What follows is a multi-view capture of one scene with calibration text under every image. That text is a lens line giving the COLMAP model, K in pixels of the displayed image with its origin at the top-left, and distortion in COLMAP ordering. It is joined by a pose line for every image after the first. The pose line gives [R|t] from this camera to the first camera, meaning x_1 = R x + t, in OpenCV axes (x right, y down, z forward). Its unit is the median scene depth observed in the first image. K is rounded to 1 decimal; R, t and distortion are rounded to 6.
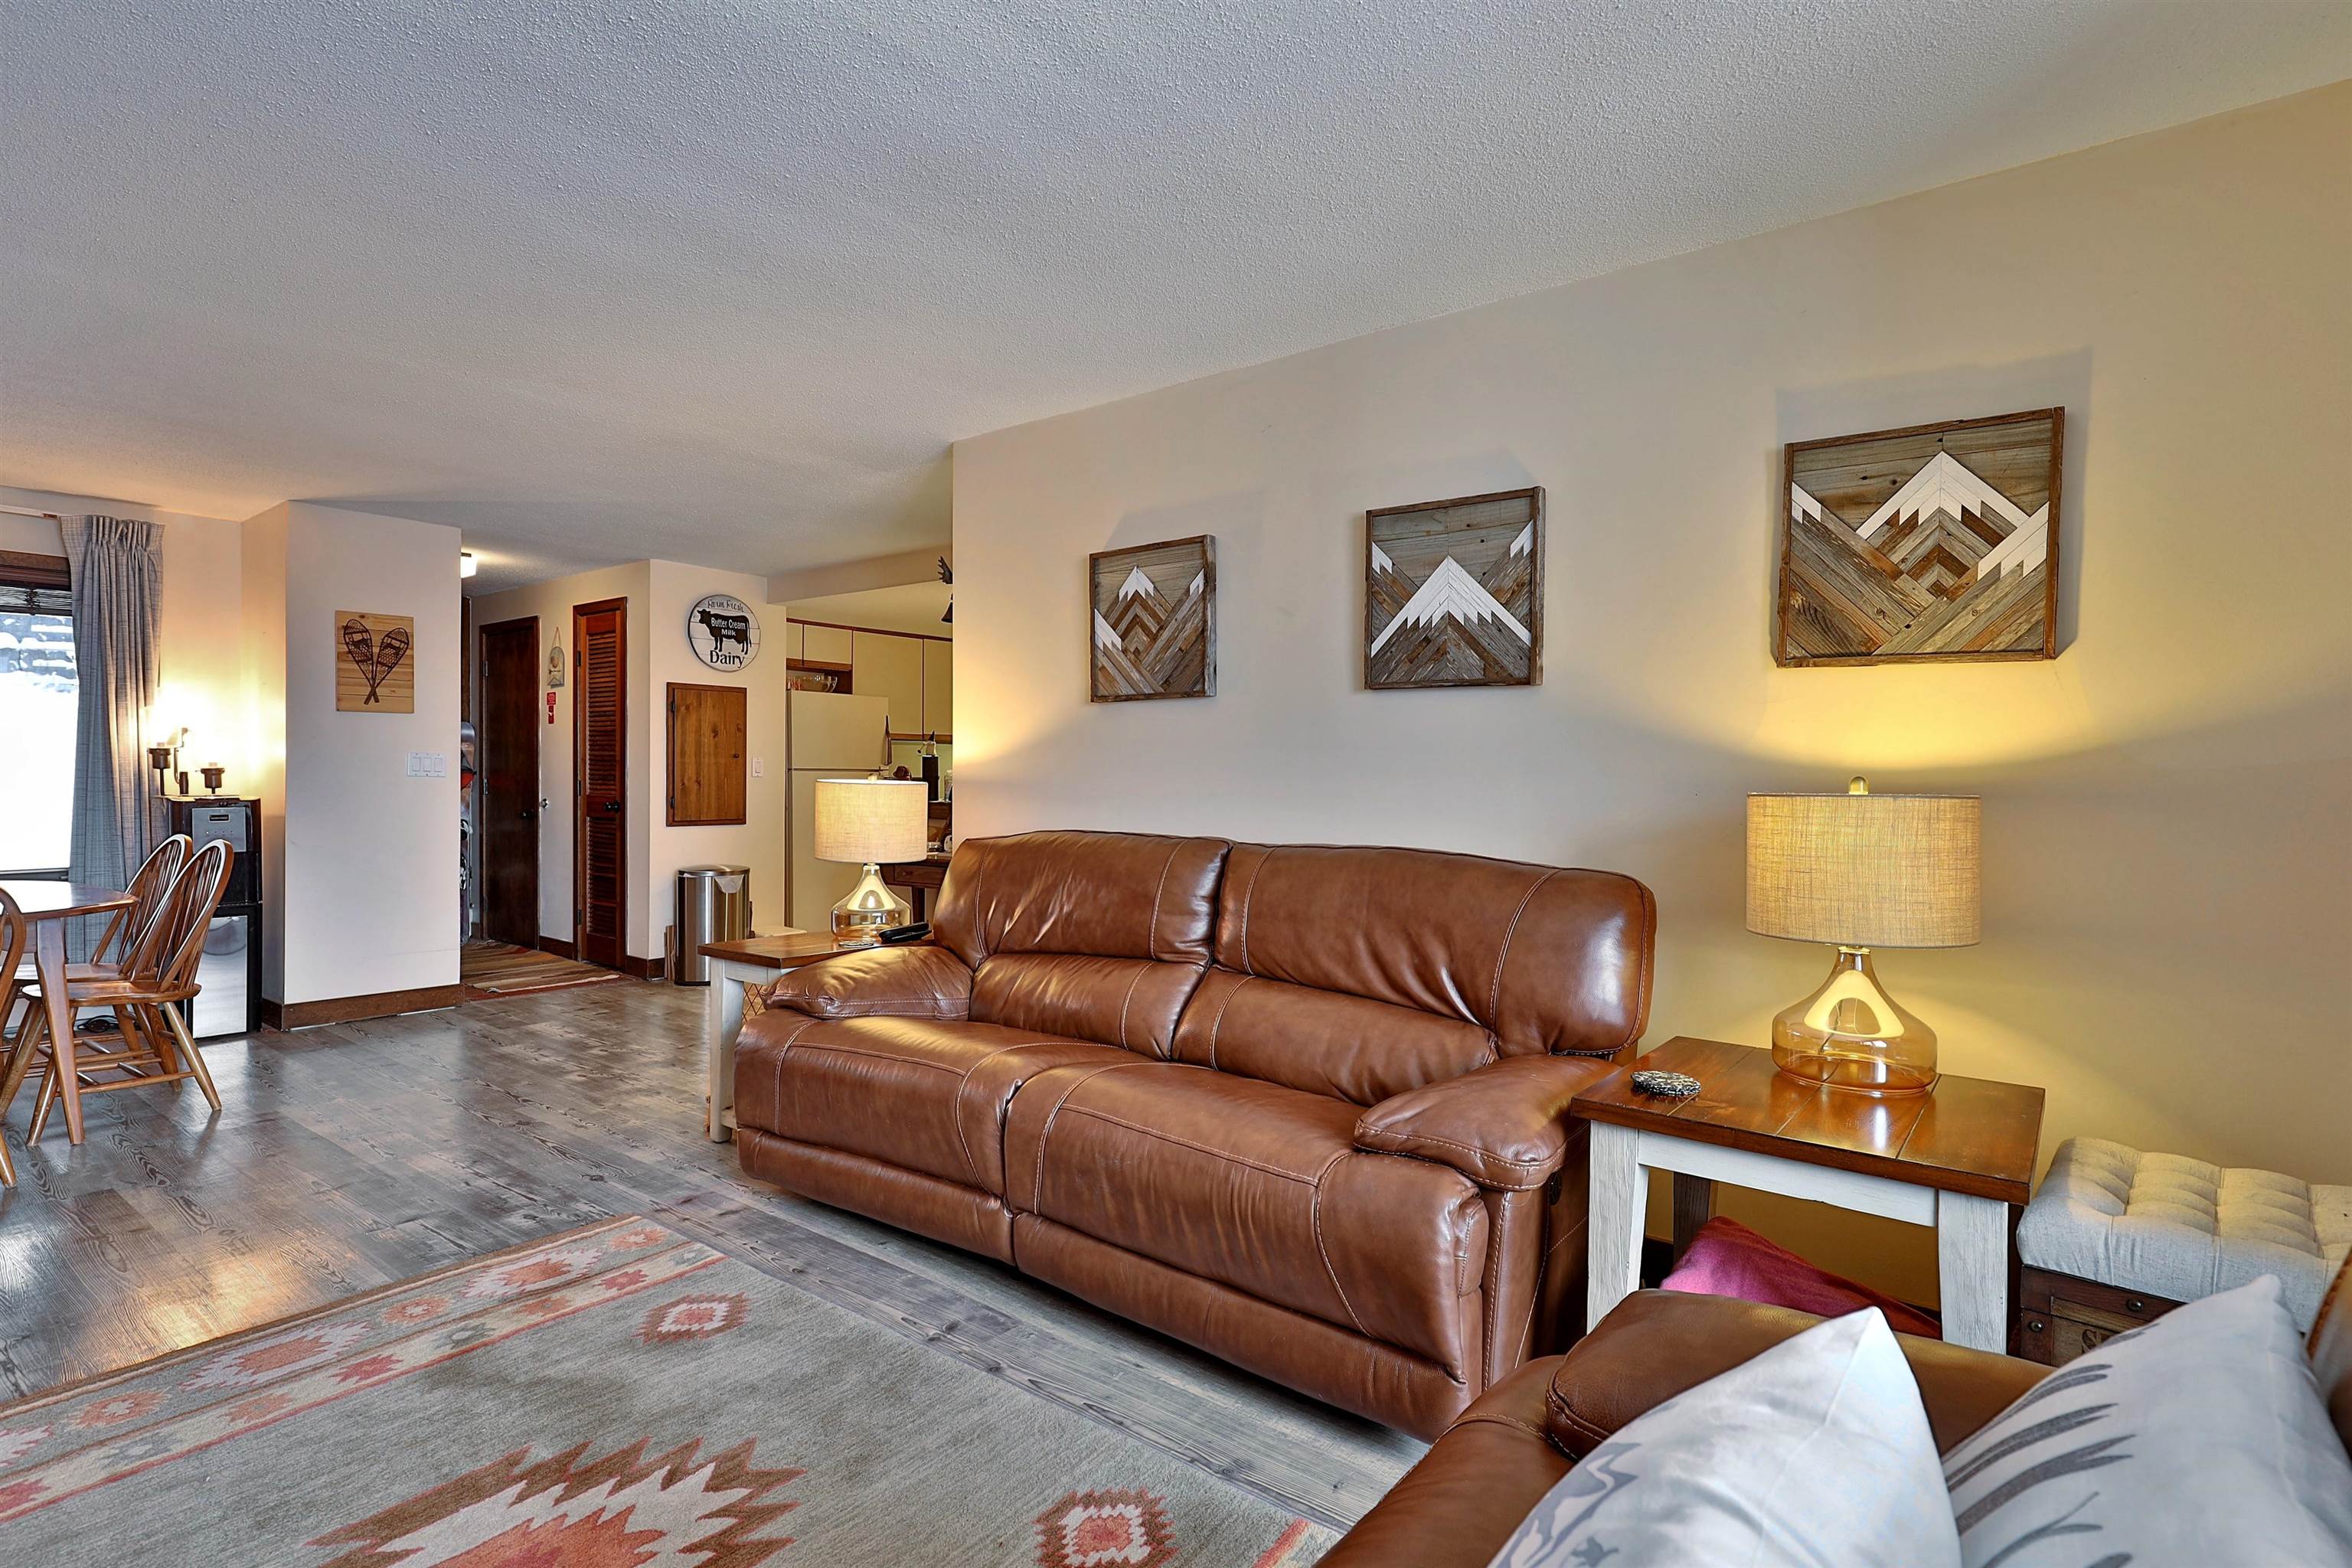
lens RADIAL K [[1146.8, 0, 1178.1], [0, 1146.8, 790.2], [0, 0, 1]] dist [0.003498, -0.000801]
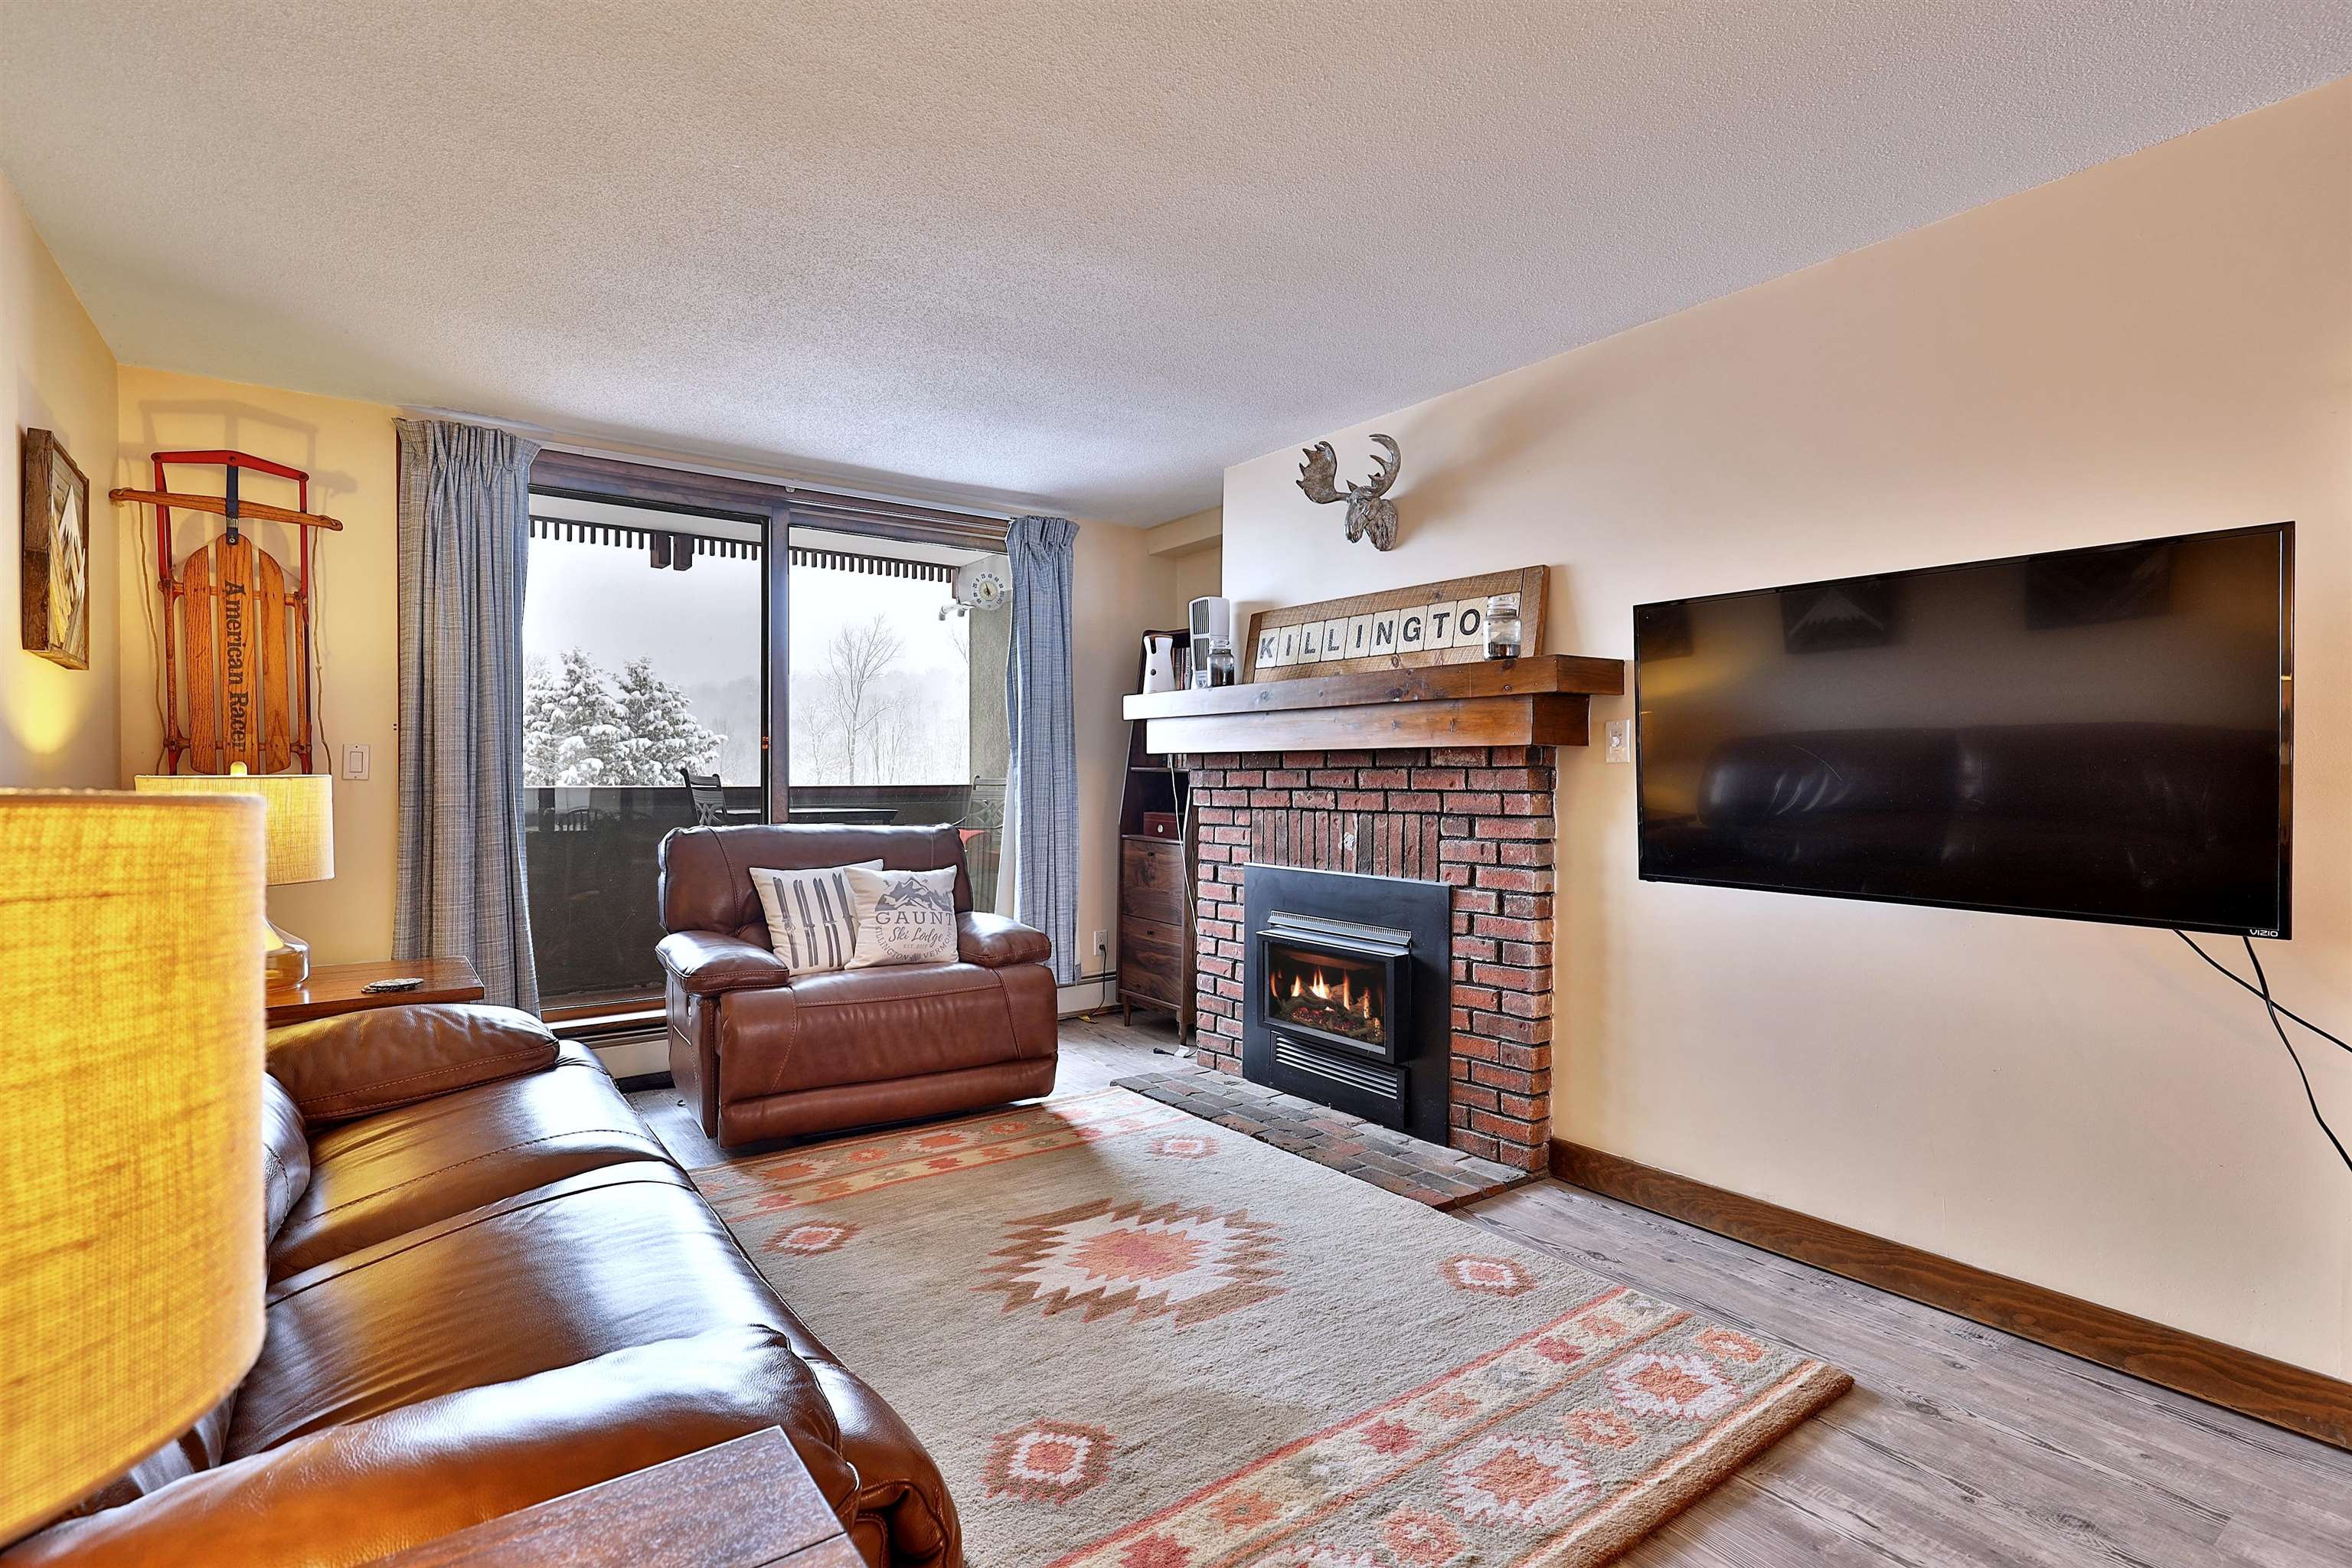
lens RADIAL K [[1137.9, 0, 1184.7], [0, 1137.9, 781.9], [0, 0, 1]] dist [0.000150, -0.000180]
pose [[-0.962077, -0.013667, 0.272437, -0.596343], [-0.007843, 0.999717, 0.022455, -0.019037], [-0.272667, 0.019467, -0.961912, 1.425921]]
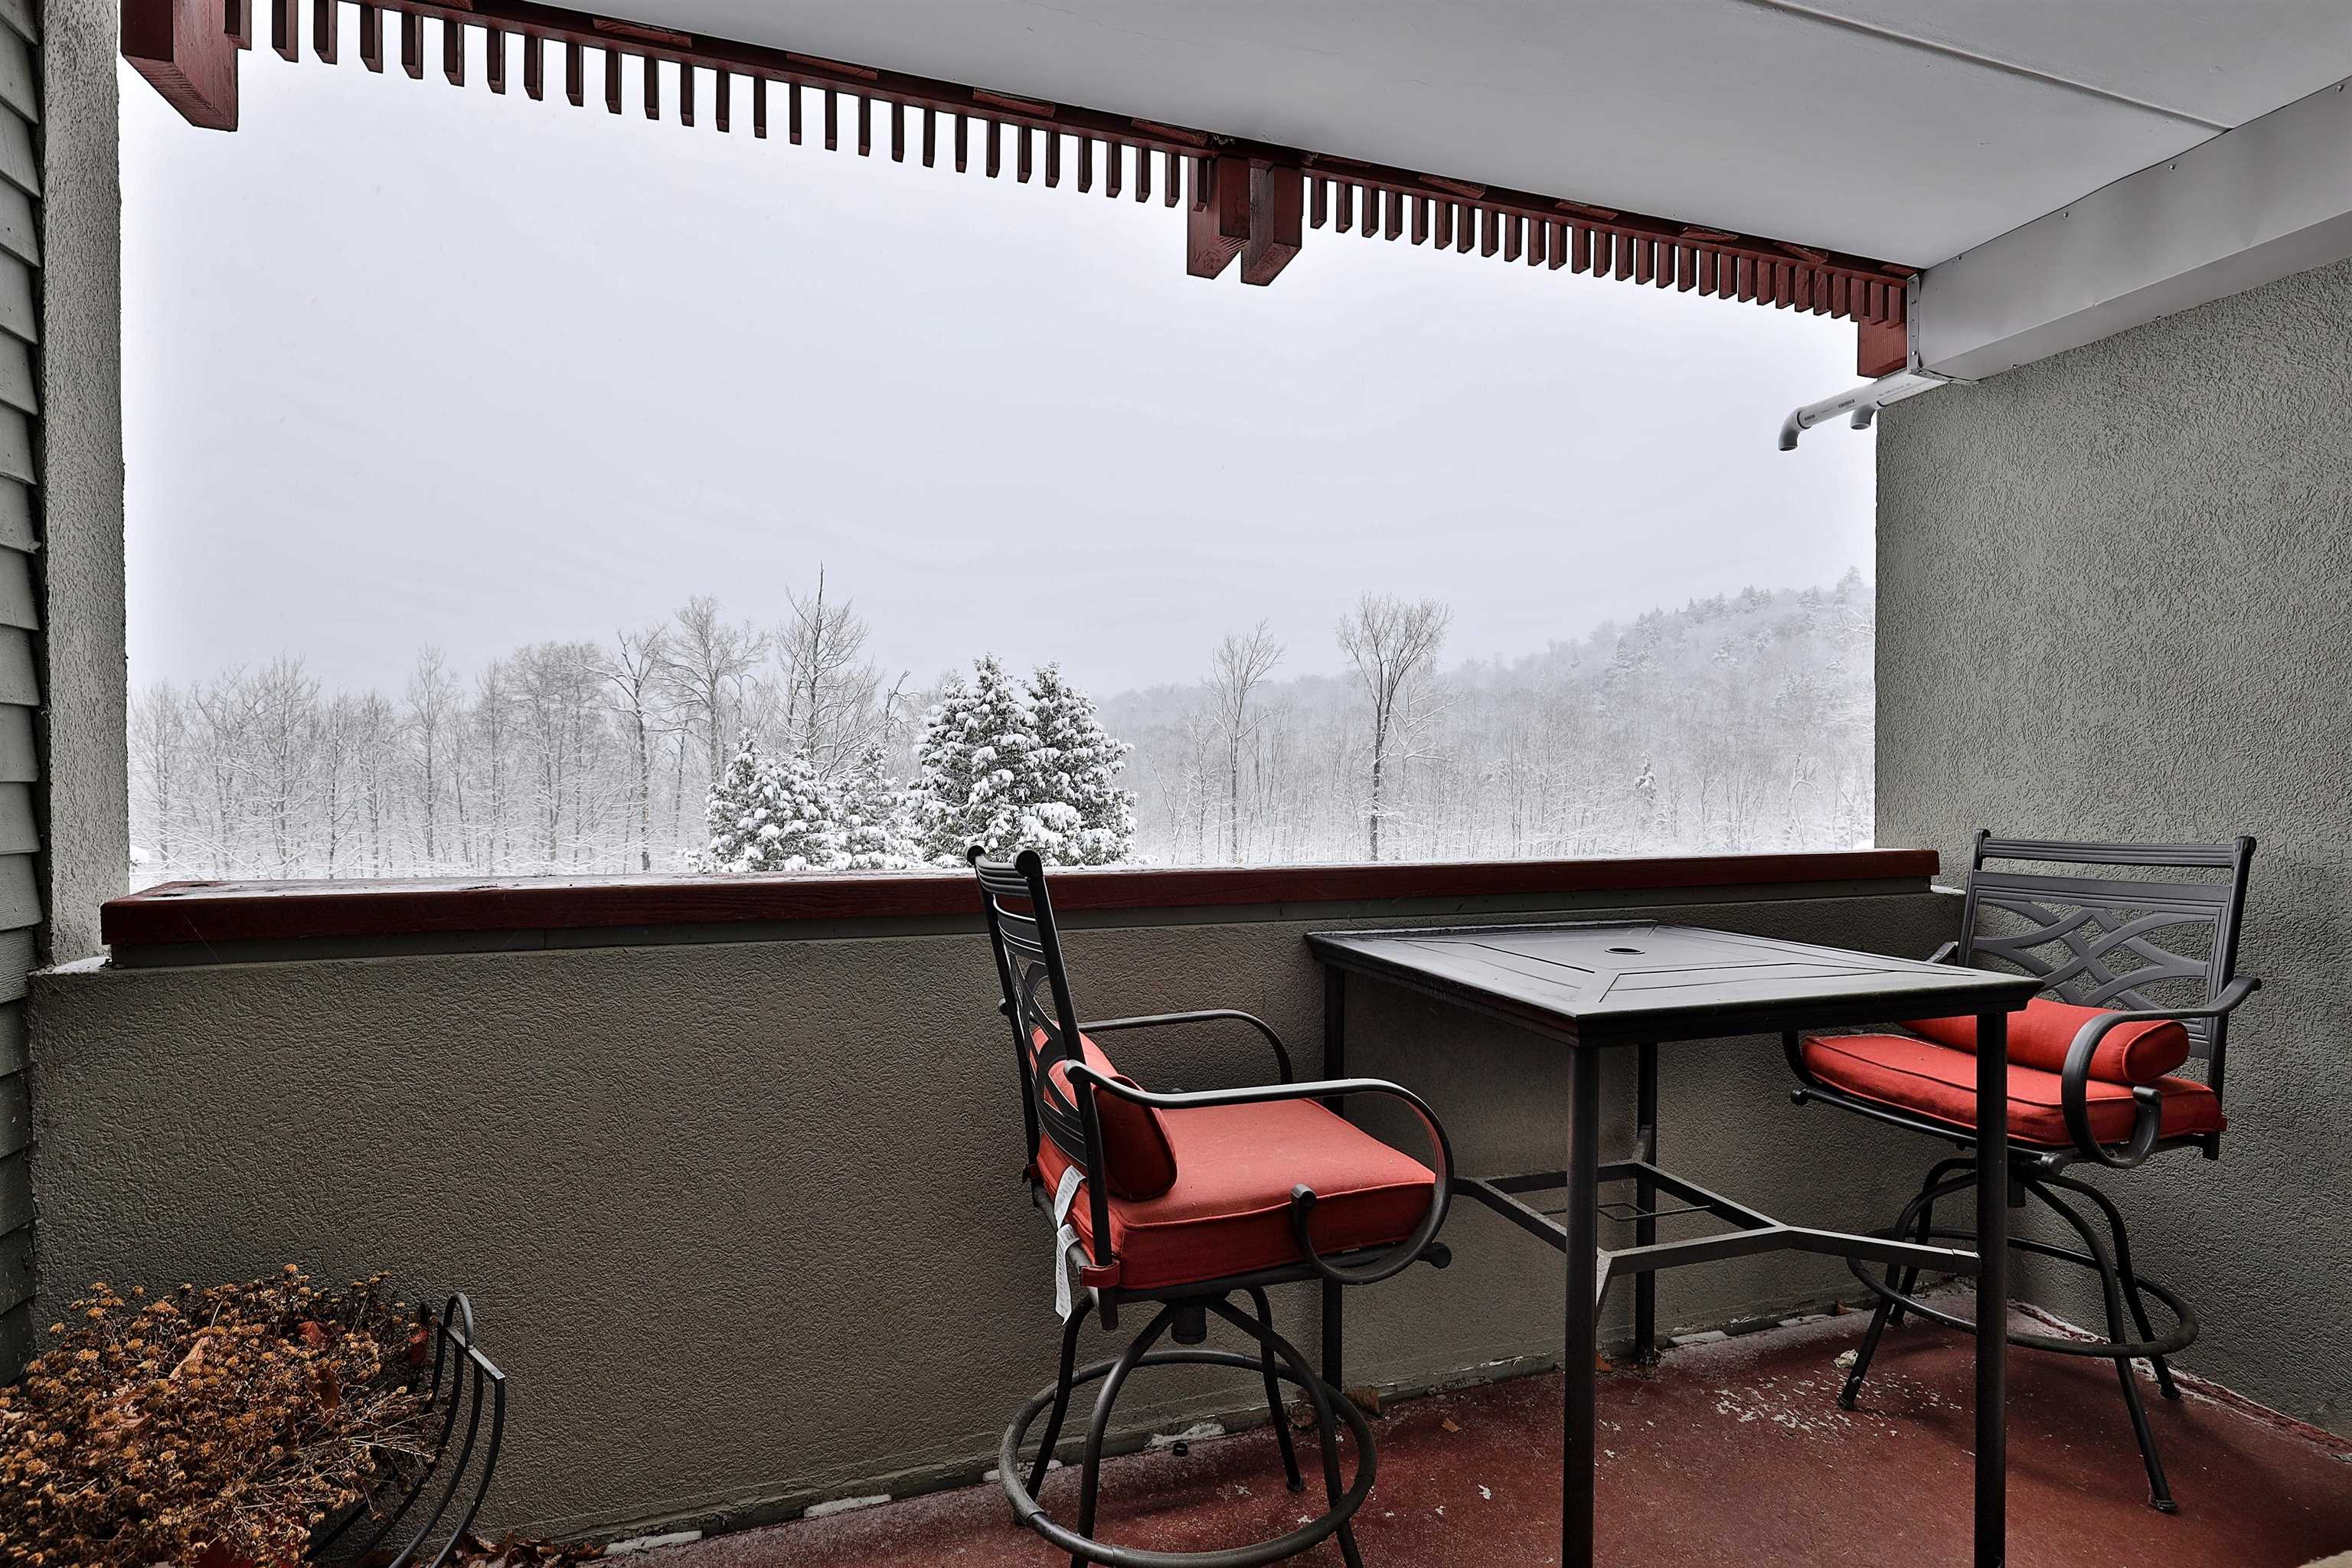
lens RADIAL K [[1146.8, 0, 1178.1], [0, 1146.8, 790.2], [0, 0, 1]] dist [0.003498, -0.000801]
pose [[-0.824763, -0.014955, 0.565280, 0.572636], [-0.001494, 0.999704, 0.024268, -0.022587], [-0.565476, 0.019171, -0.824542, 0.241351]]
